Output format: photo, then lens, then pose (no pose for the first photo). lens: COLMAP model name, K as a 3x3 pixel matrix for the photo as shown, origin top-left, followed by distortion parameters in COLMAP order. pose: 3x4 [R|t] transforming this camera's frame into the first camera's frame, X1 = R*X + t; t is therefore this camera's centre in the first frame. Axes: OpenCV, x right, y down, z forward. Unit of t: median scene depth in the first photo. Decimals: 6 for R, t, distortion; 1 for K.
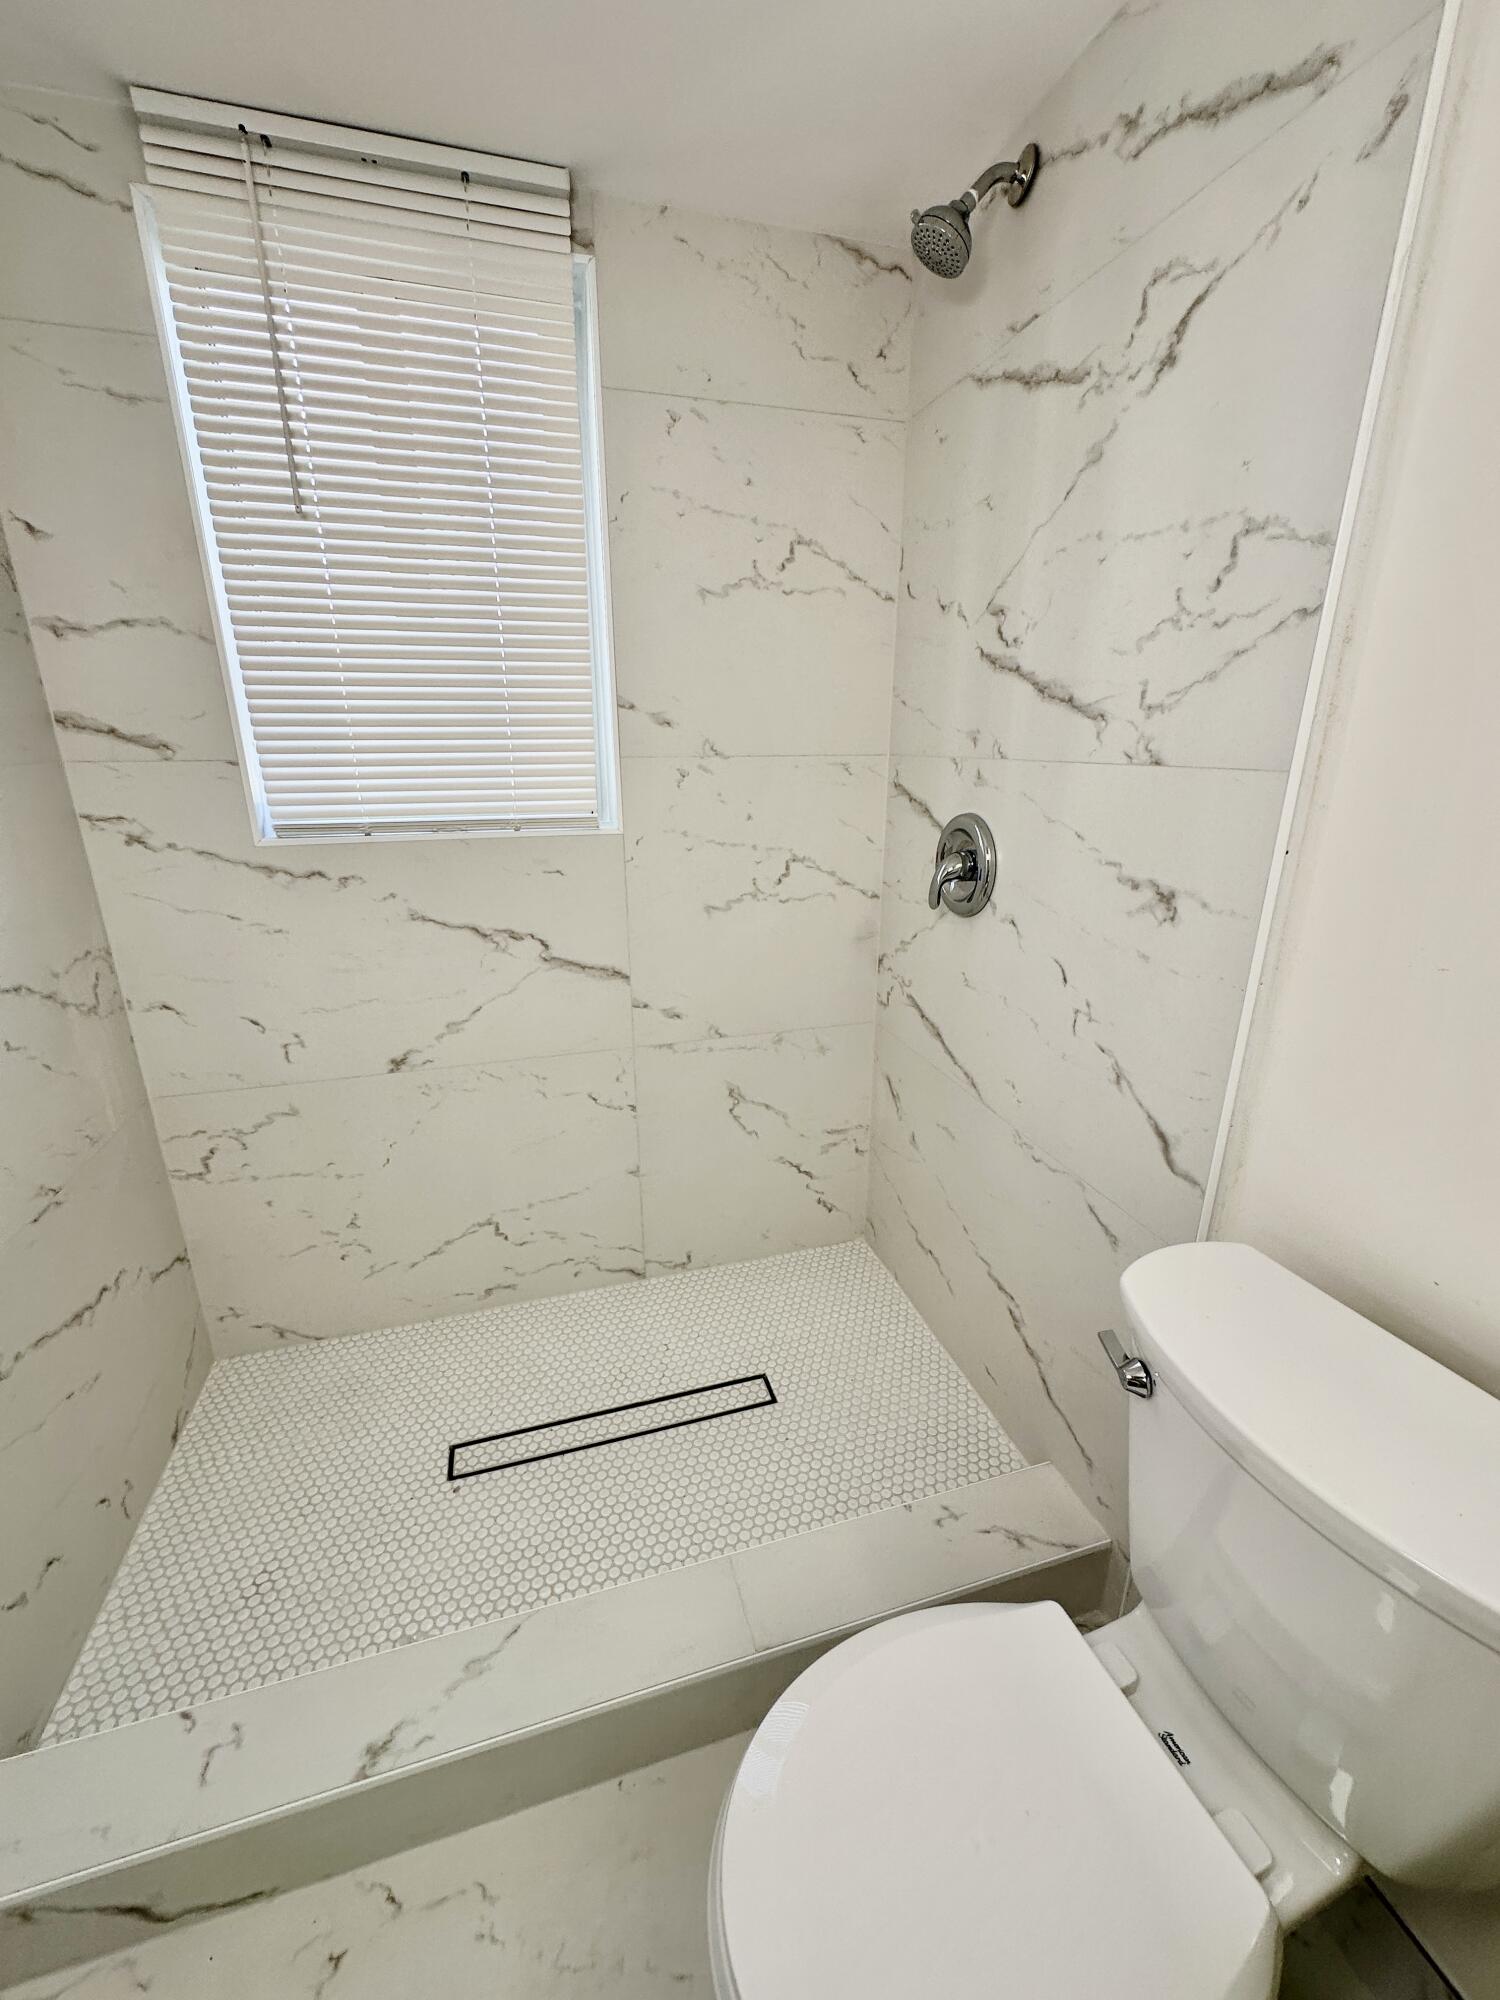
lens RADIAL K [[801.2, 0, 750.0], [0, 801.2, 1000.0], [0, 0, 1]] dist [-0.002917, 0.000339]
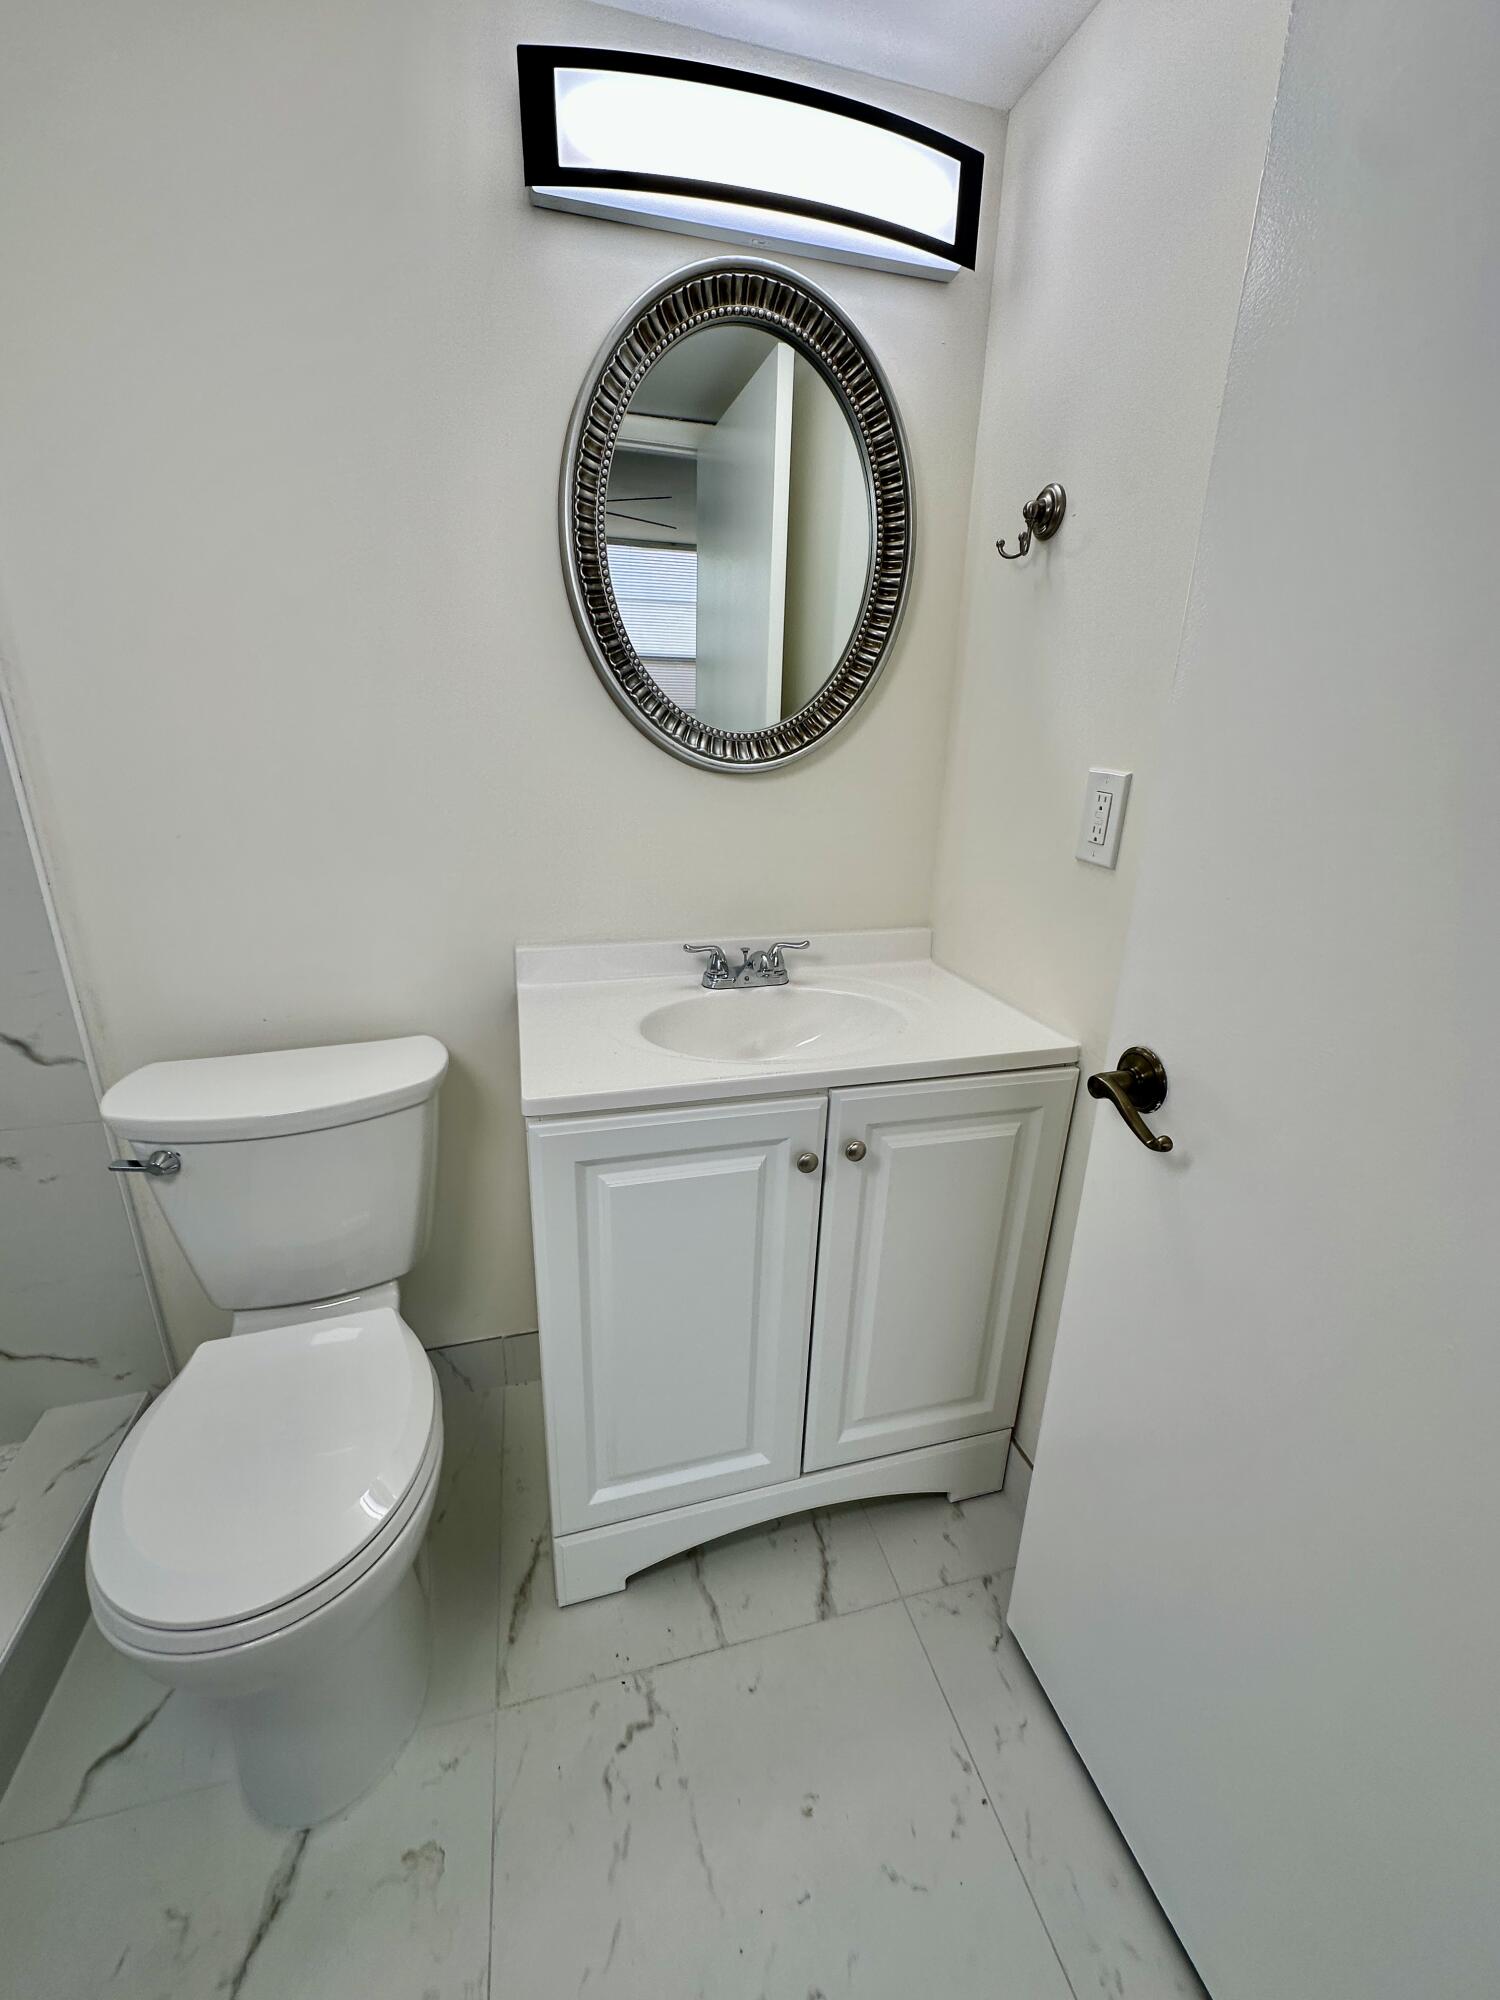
lens RADIAL K [[800.8, 0, 748.5], [0, 800.8, 1001.6], [0, 0, 1]] dist [-0.003843, 0.000356]
pose [[0.015204, -0.322623, 0.946406, -0.377888], [0.286680, 0.908183, 0.304988, 0.051594], [-0.957906, 0.266679, 0.106297, -0.088558]]
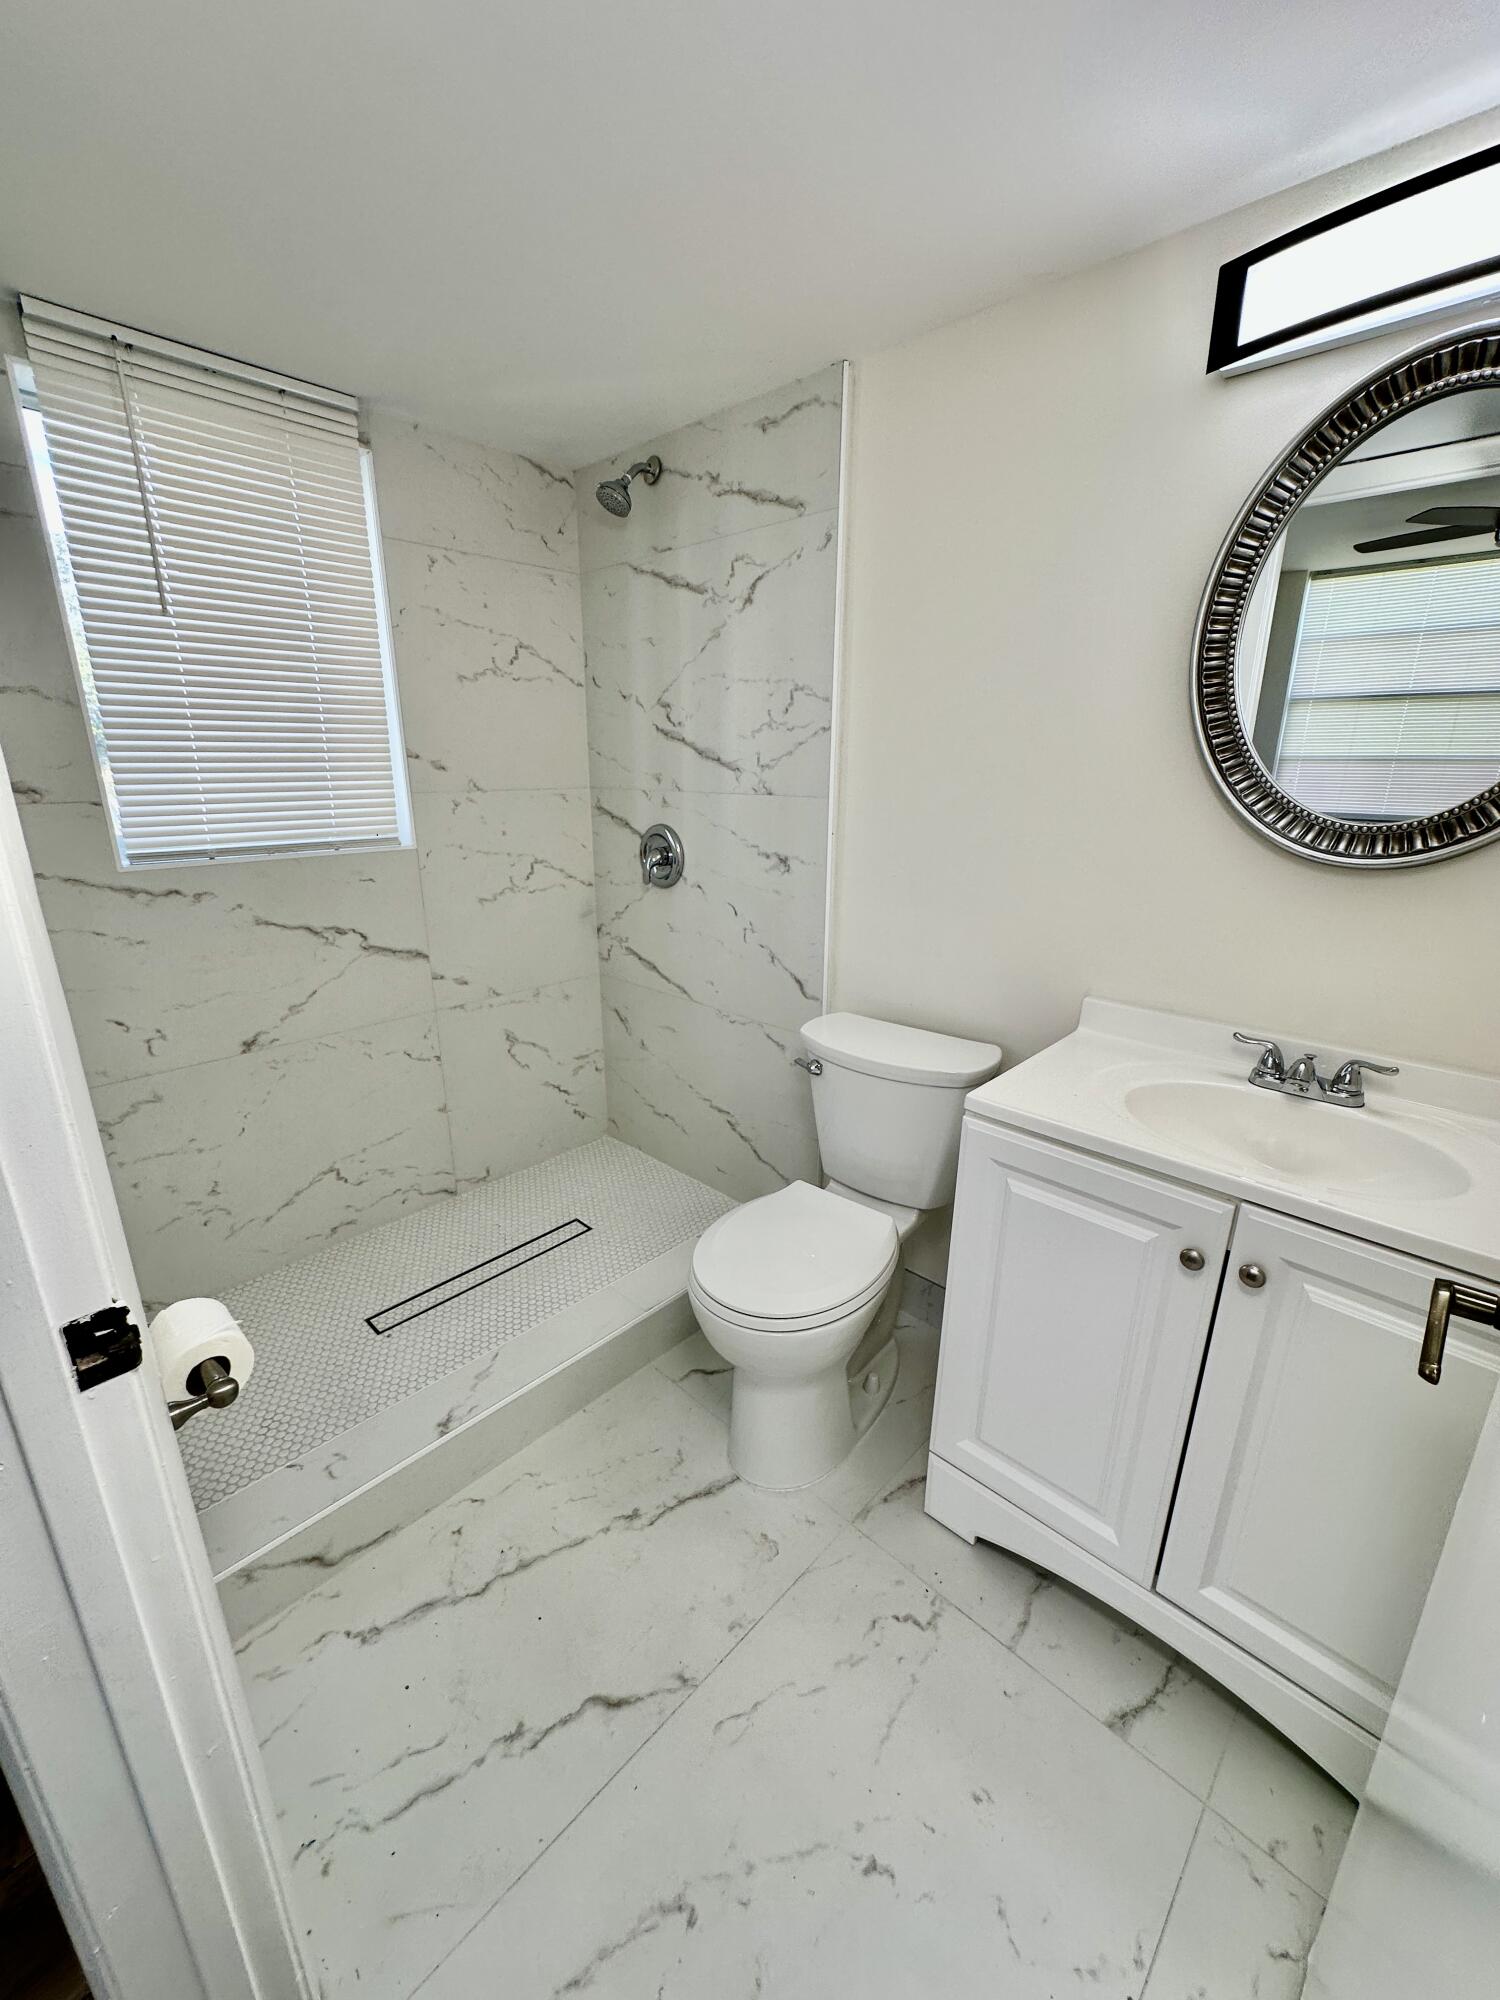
lens RADIAL K [[797.3, 0, 751.0], [0, 797.3, 999.6], [0, 0, 1]] dist [-0.003394, 0.000450]
pose [[0.866323, -0.140644, 0.479274, -0.390605], [0.151278, 0.988352, 0.016588, 0.119600], [-0.476024, 0.058133, 0.877509, -0.484215]]
